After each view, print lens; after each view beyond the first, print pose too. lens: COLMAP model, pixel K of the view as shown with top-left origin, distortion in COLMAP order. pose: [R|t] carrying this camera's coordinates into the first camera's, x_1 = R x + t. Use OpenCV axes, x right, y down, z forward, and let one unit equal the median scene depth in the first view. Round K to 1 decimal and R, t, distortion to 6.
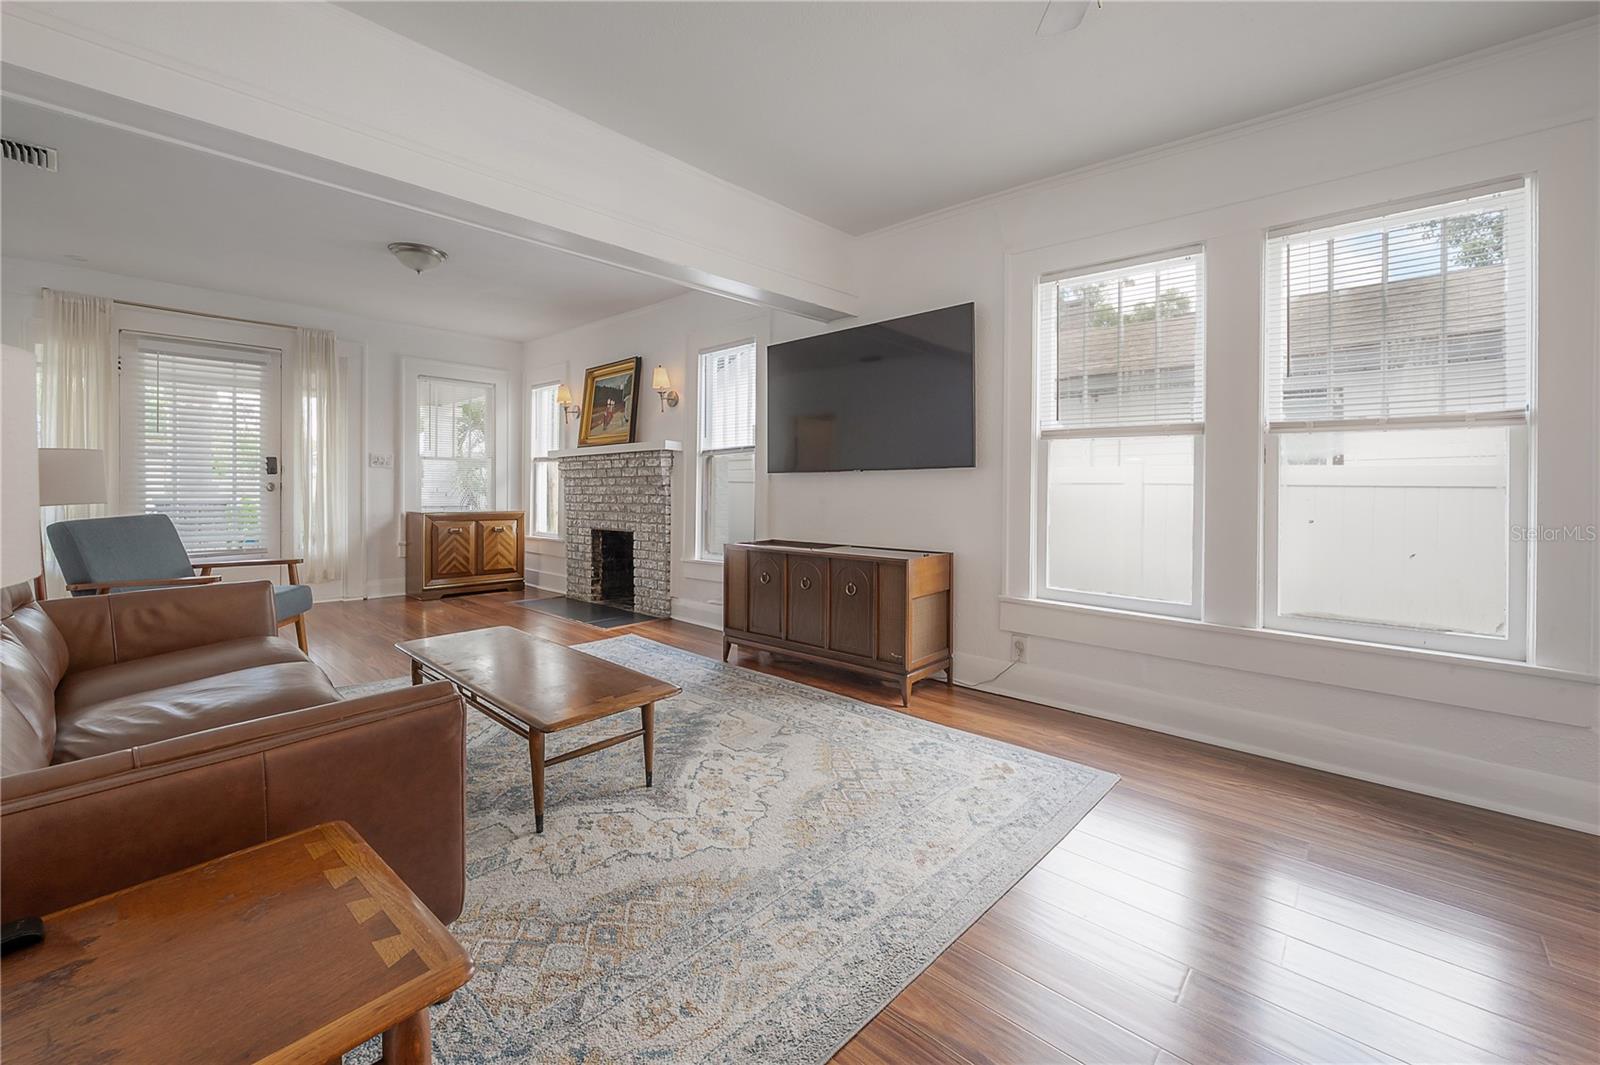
lens RADIAL K [[652.9, 0, 793.8], [0, 652.9, 485.2], [0, 0, 1]] dist [-0.001477, -0.000013]
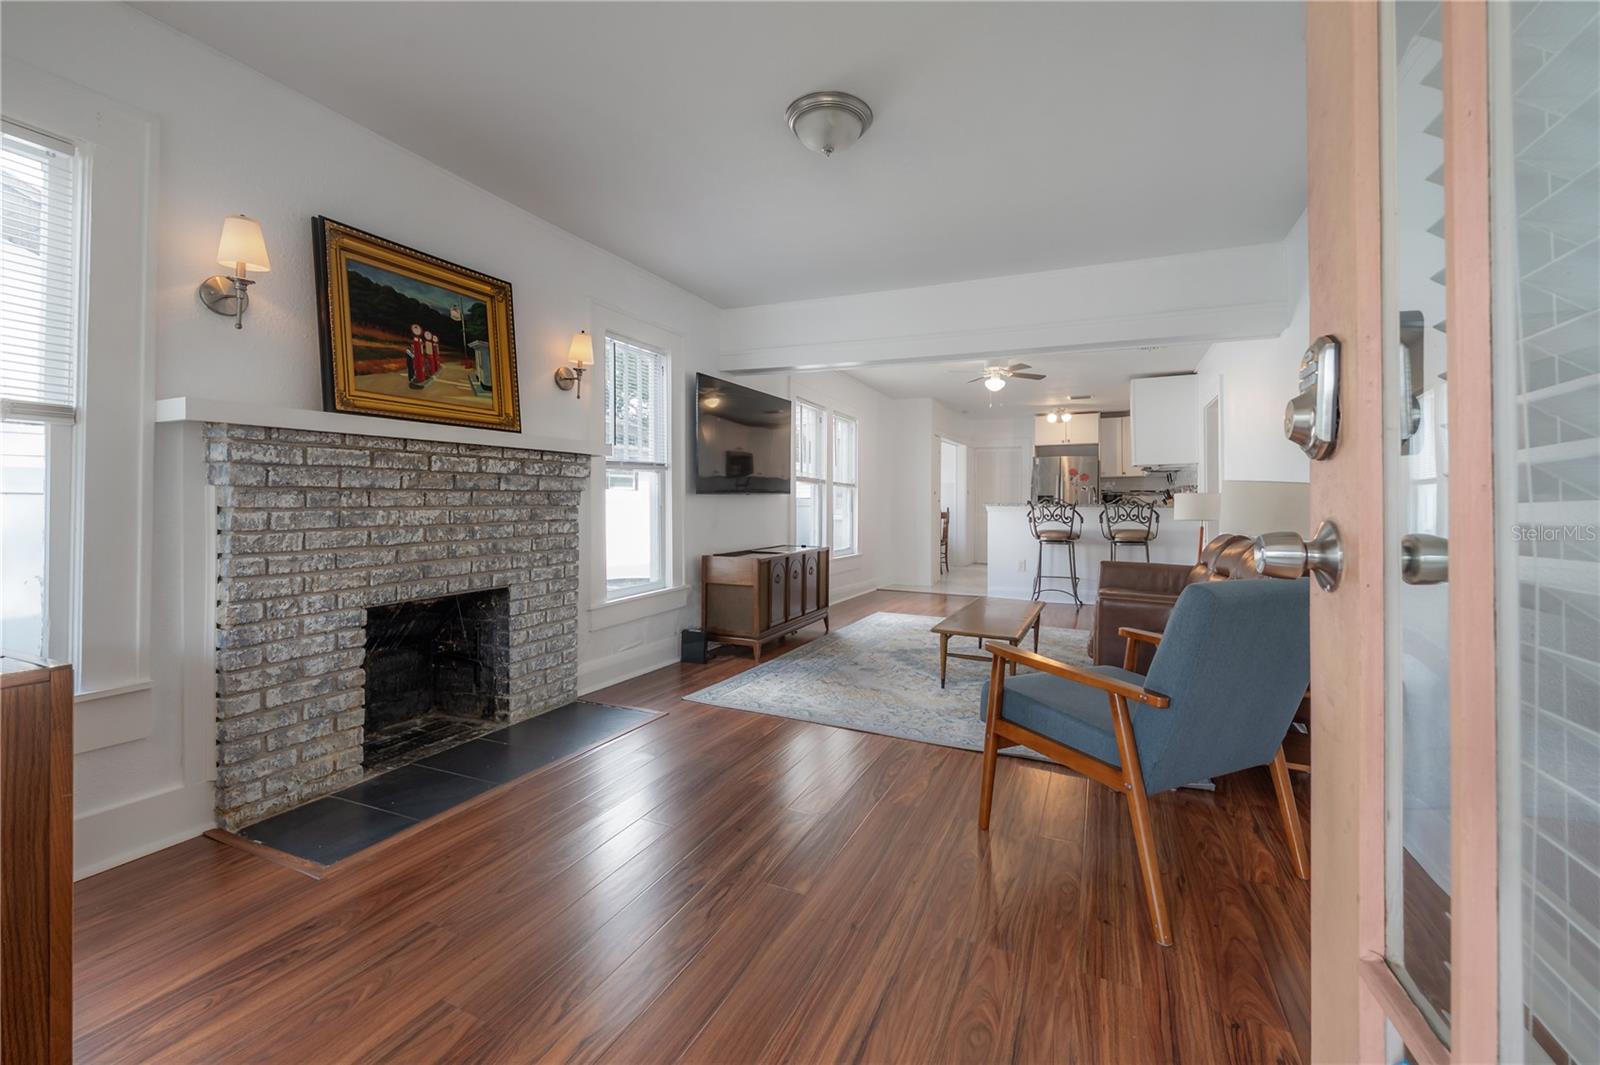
lens RADIAL K [[687.3, 0, 797.9], [0, 687.3, 479.5], [0, 0, 1]] dist [-0.000836, -0.000076]
pose [[-0.320848, 0.024184, 0.946822, -0.882044], [-0.011971, 0.999491, -0.029586, -0.007916], [-0.947055, -0.020827, -0.320395, 0.934578]]
